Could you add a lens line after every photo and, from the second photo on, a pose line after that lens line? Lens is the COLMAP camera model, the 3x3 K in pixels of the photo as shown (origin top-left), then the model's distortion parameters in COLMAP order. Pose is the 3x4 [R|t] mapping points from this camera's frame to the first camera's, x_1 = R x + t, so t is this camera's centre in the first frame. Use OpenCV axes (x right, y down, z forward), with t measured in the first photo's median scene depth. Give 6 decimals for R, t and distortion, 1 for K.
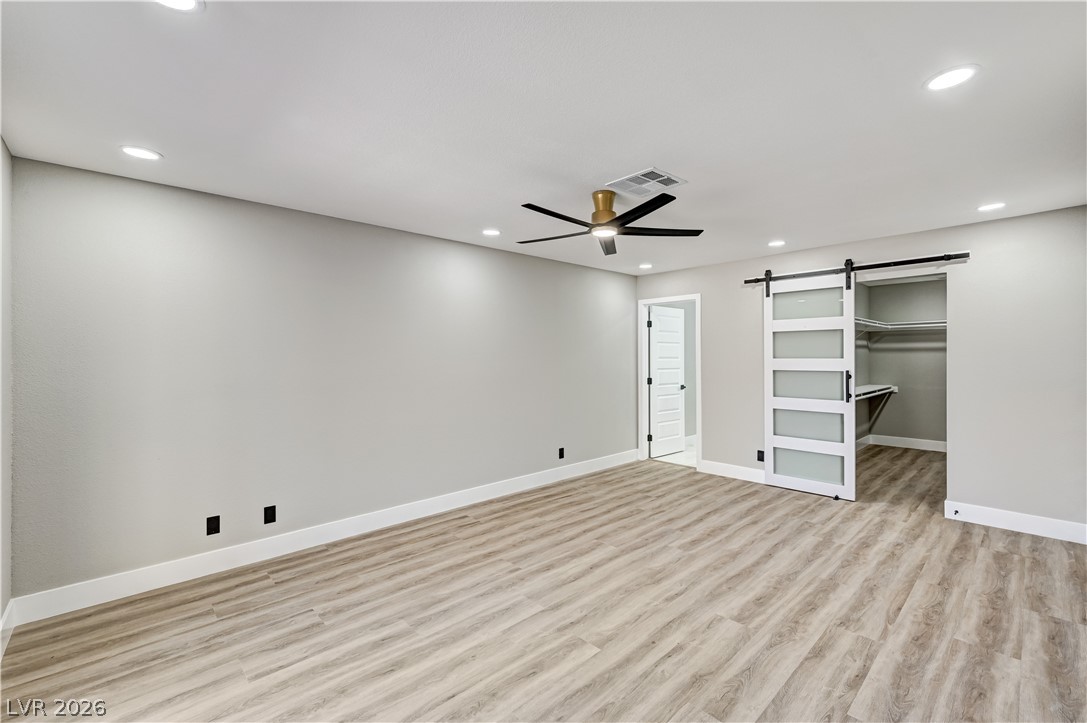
lens RADIAL K [[462.4, 0, 550.7], [0, 462.4, 359.5], [0, 0, 1]] dist [0.003915, -0.000259]
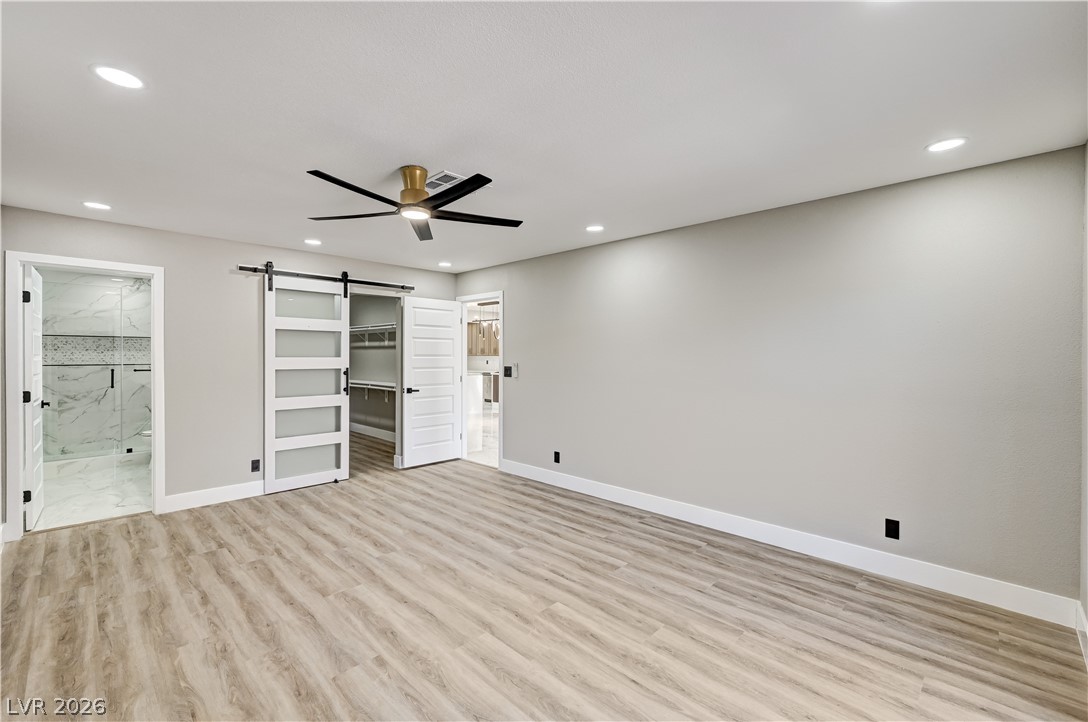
lens RADIAL K [[462.8, 0, 551.5], [0, 462.8, 359.1], [0, 0, 1]] dist [0.003915, -0.000259]
pose [[-0.036695, -0.001130, 0.999326, -0.591414], [0.003184, 0.999994, 0.001247, 0.002565], [-0.999321, 0.003228, -0.036691, 0.582284]]
